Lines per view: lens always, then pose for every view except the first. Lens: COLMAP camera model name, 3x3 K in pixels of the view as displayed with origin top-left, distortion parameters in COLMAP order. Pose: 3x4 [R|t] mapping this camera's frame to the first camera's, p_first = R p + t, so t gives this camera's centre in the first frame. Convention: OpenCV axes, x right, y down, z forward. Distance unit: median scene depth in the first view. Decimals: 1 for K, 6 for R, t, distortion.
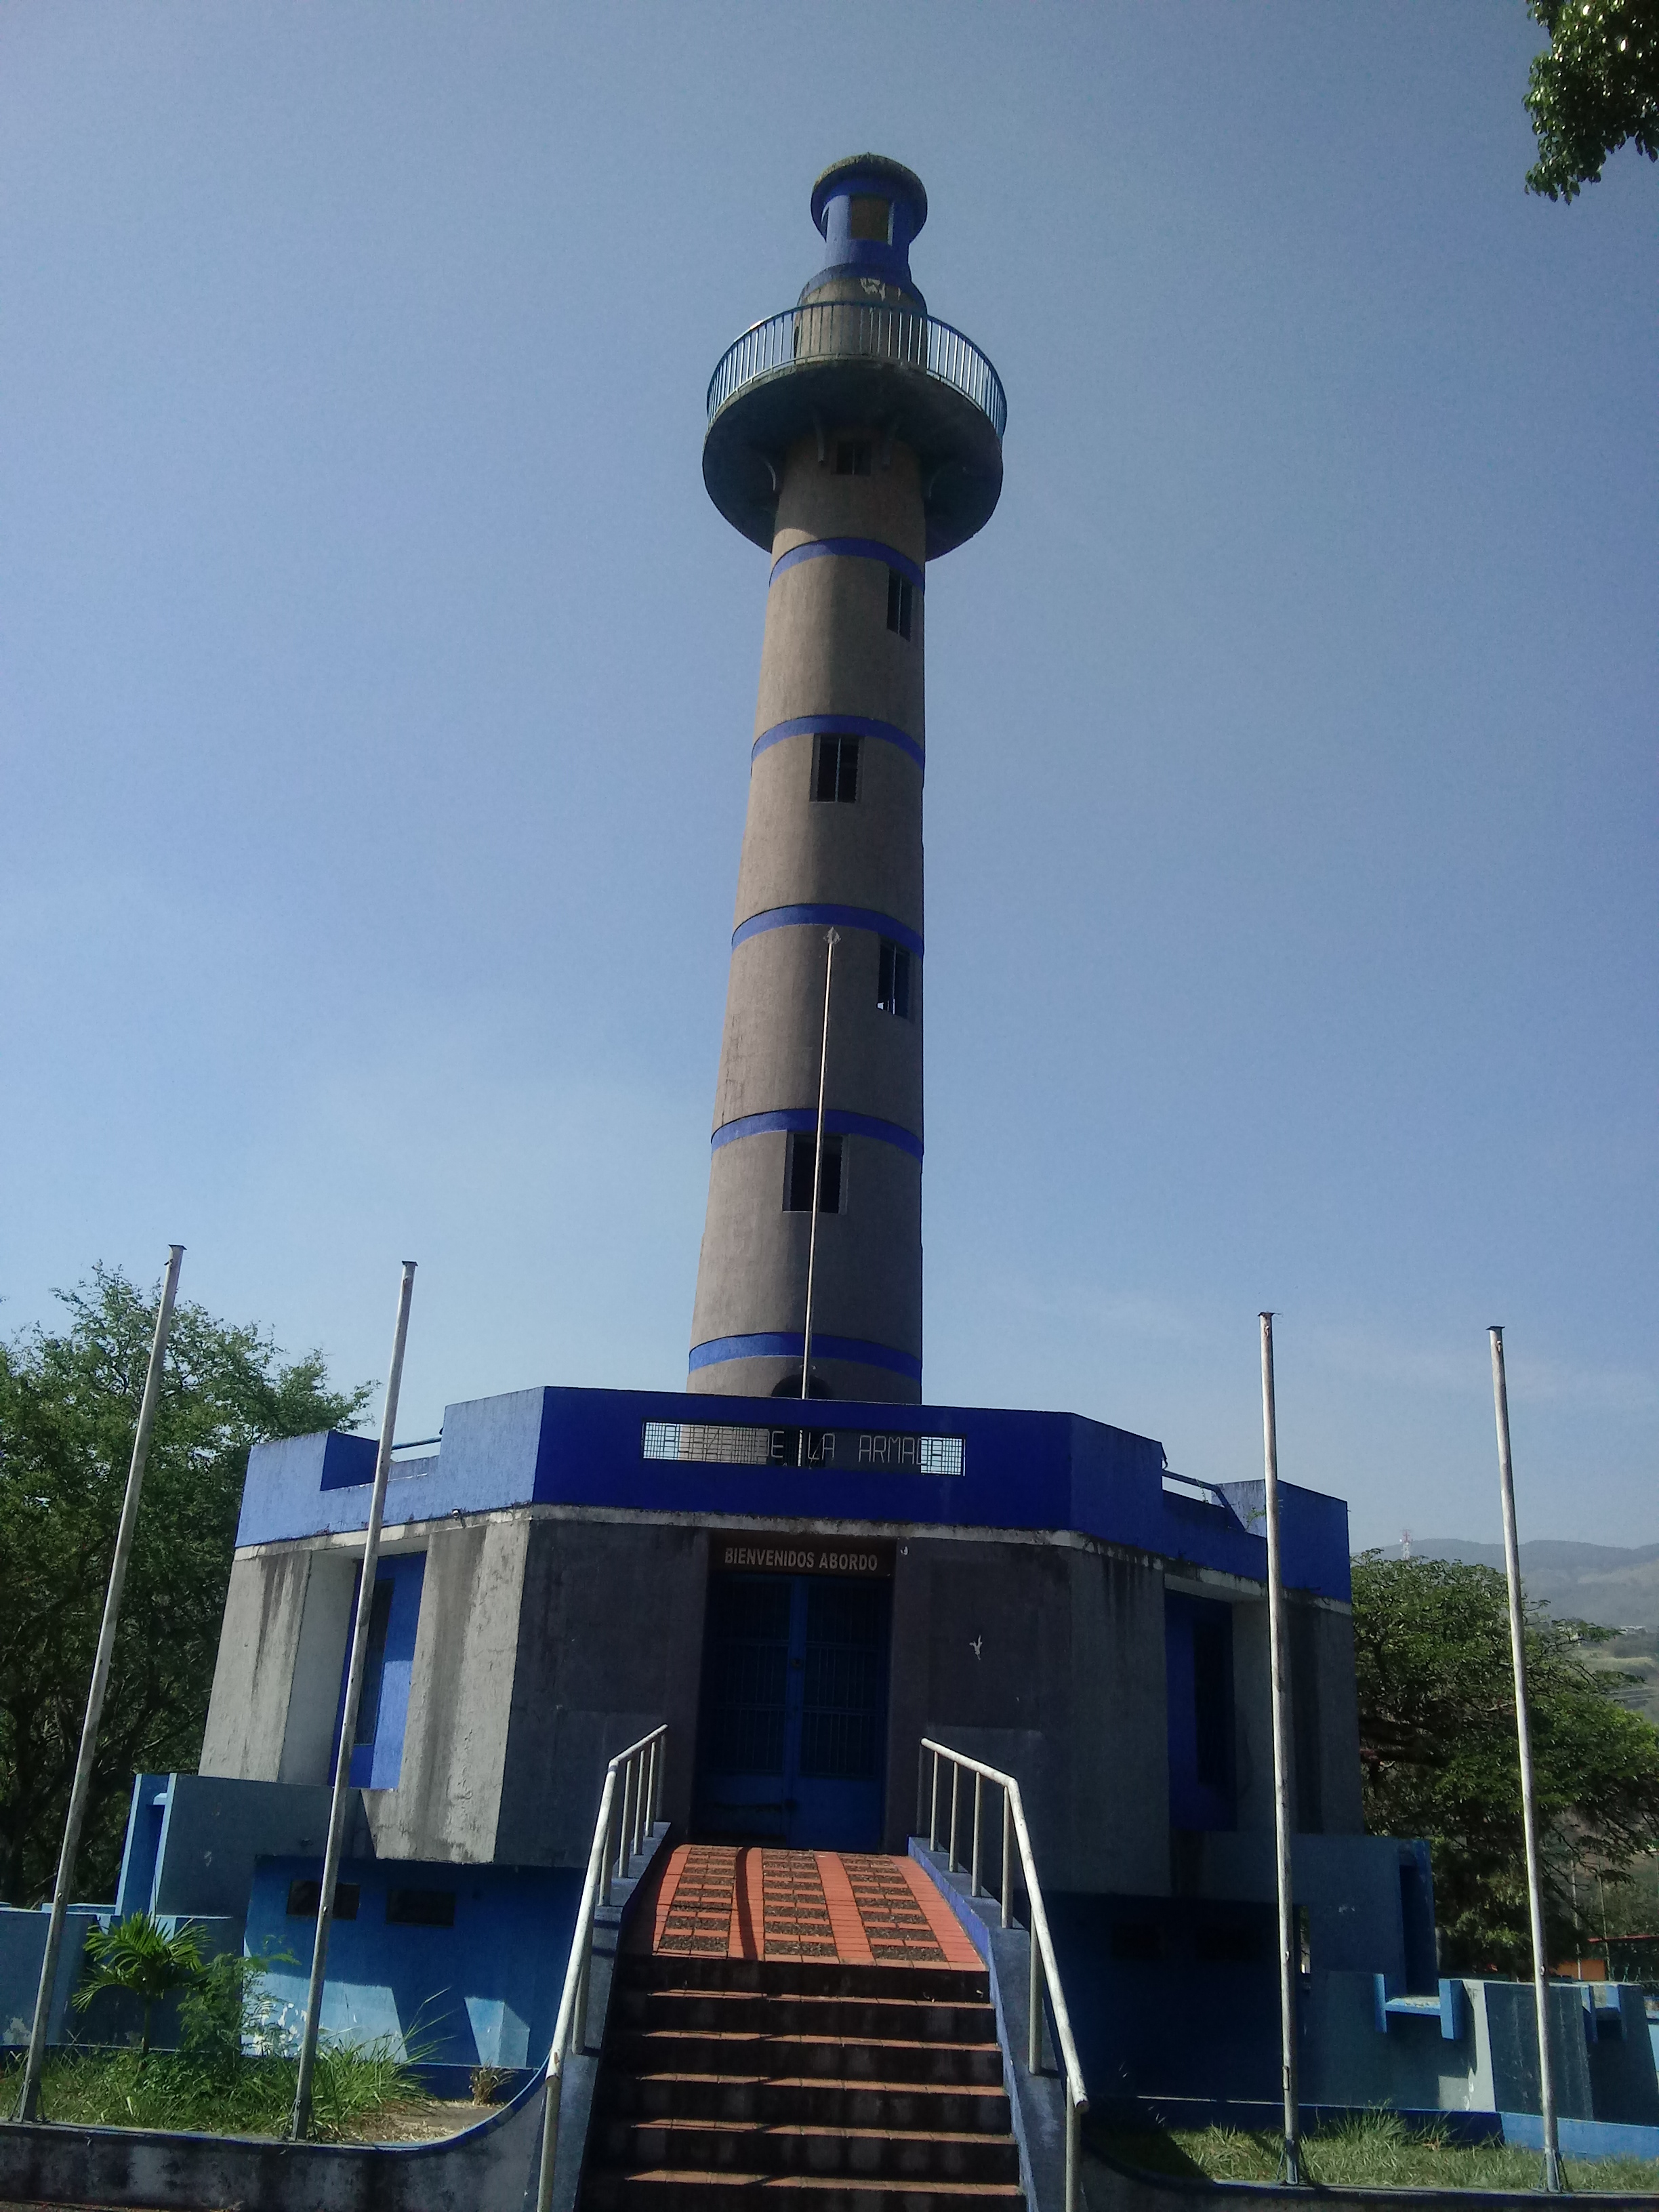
lens RADIAL K [[1942.8, 0, 836.1], [0, 1942.8, 1153.6], [0, 0, 1]] dist [0.094507, -0.188119]
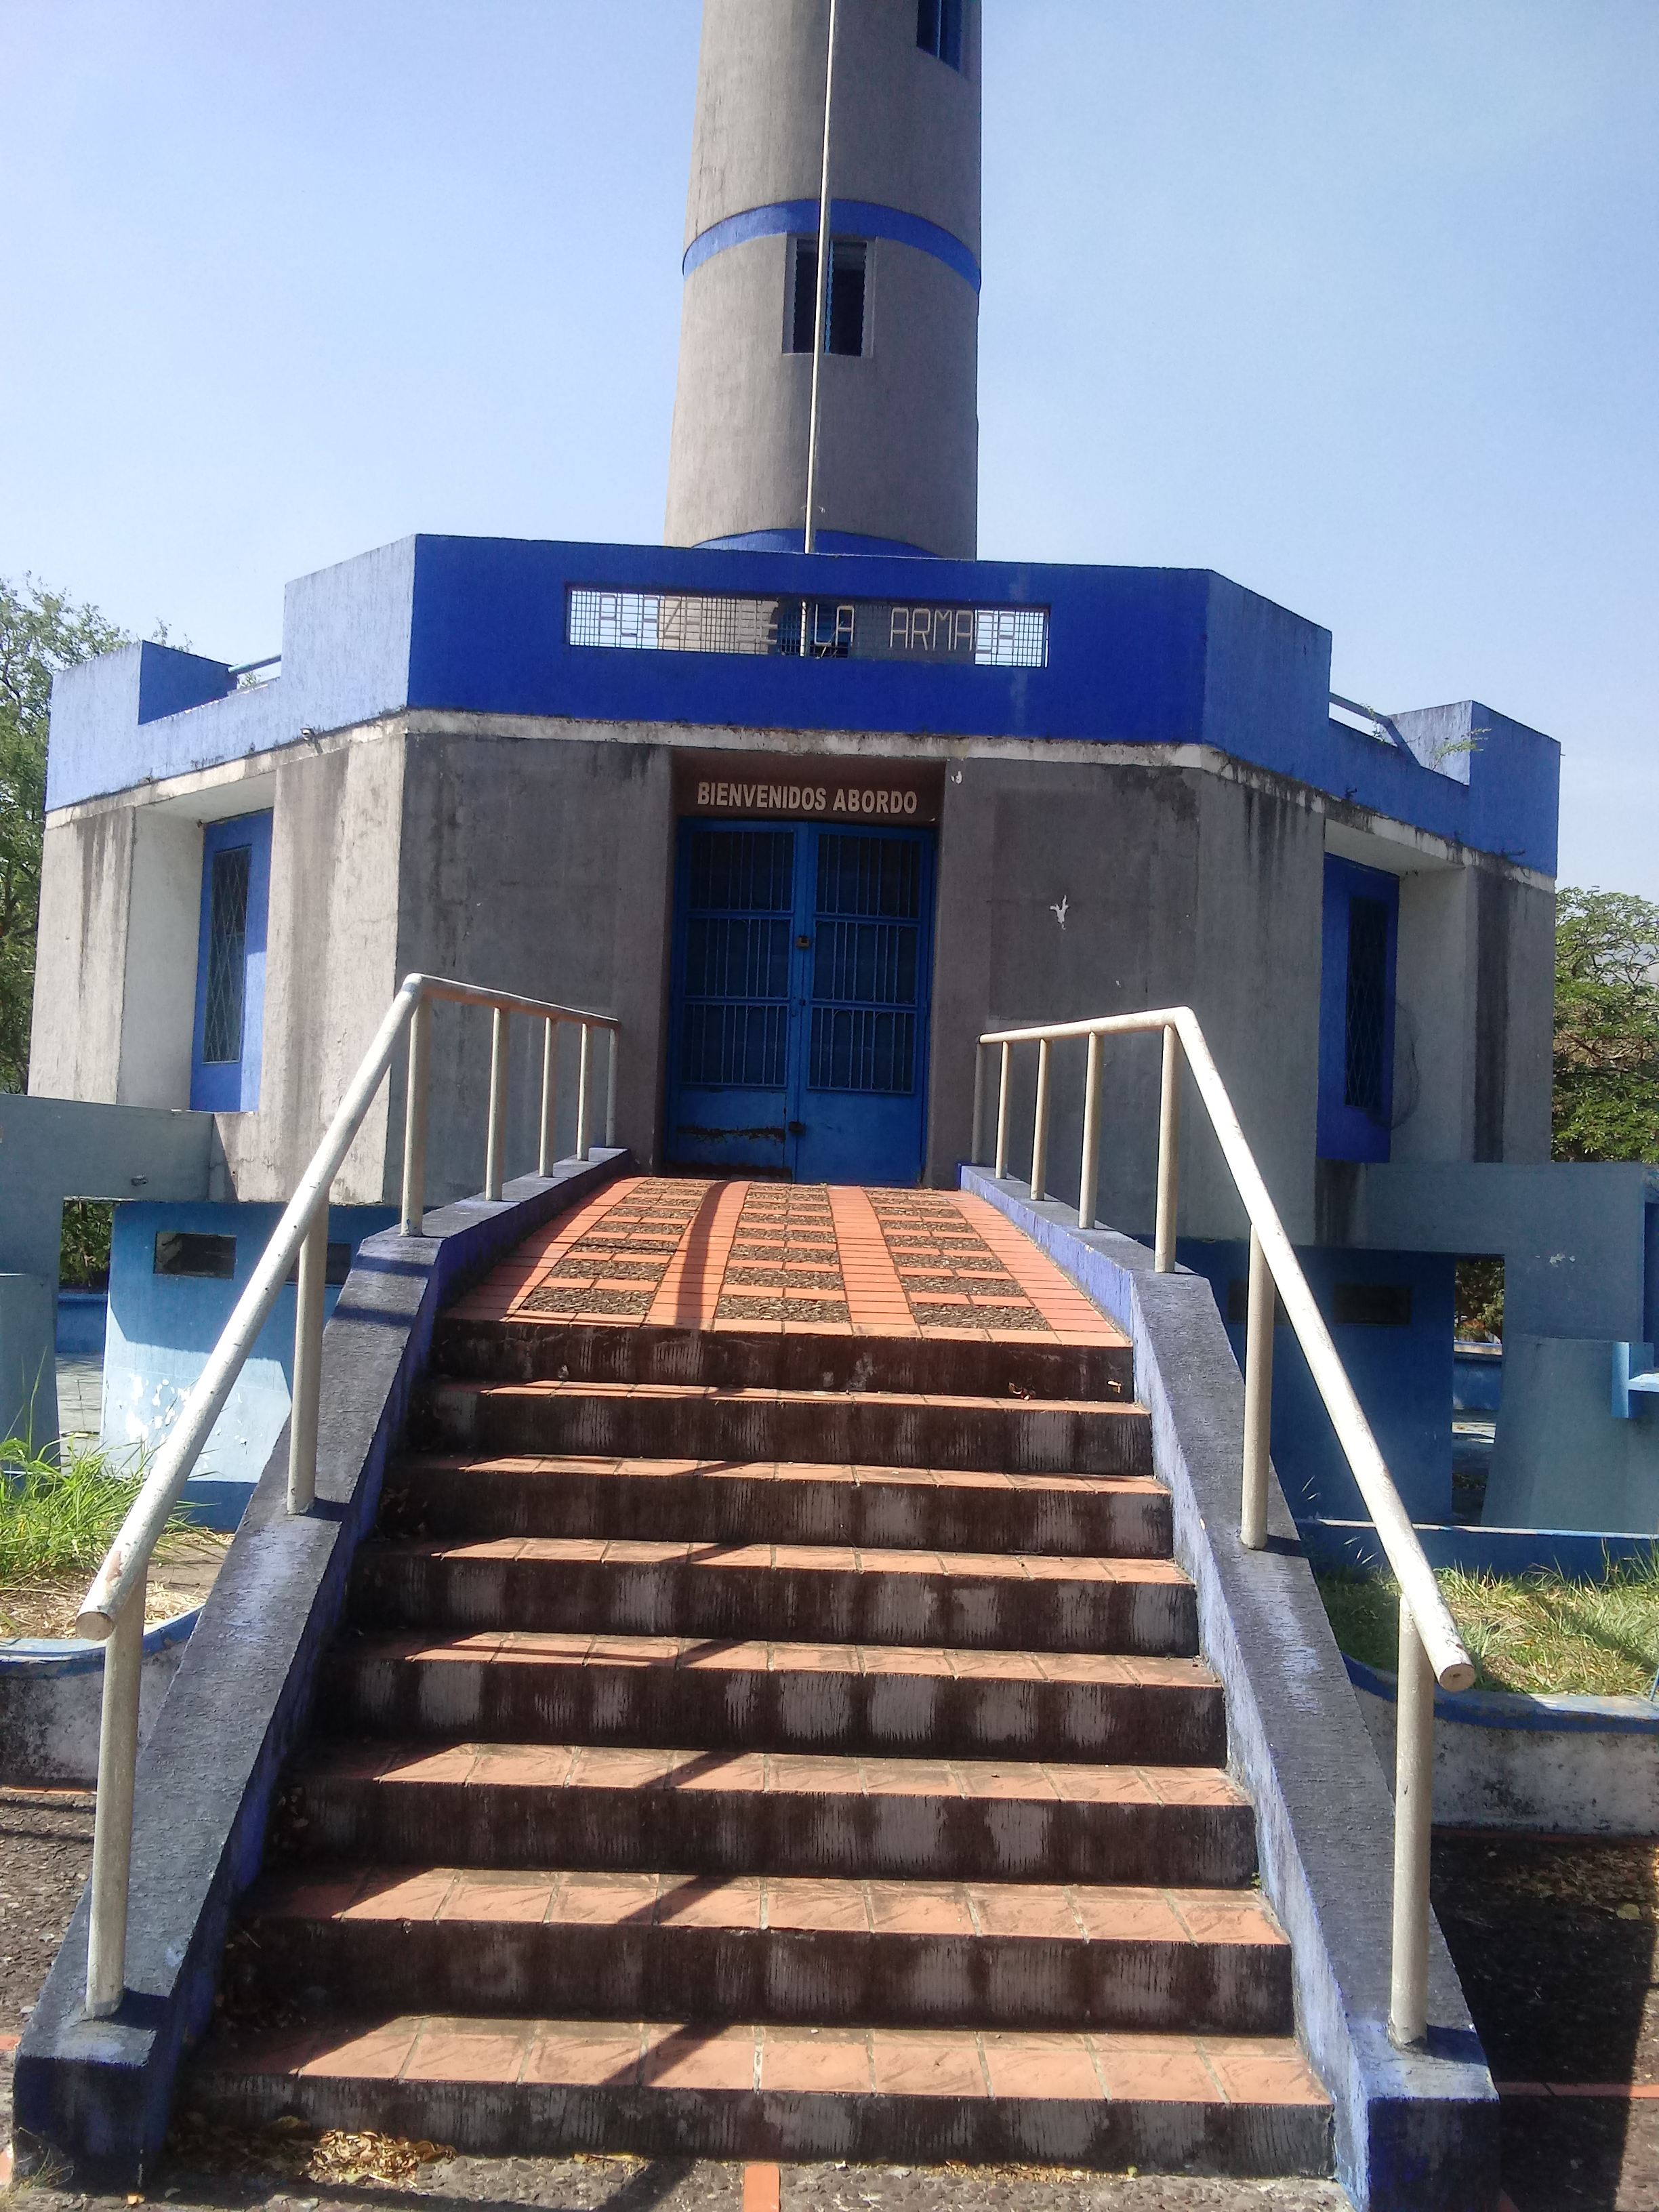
lens RADIAL K [[1942.8, 0, 836.1], [0, 1942.8, 1153.6], [0, 0, 1]] dist [0.094507, -0.188119]
pose [[0.999824, -0.005759, -0.017871, 0.004196], [0.010829, 0.954415, 0.298288, 0.125251], [0.015339, -0.298429, 0.954309, 0.307559]]
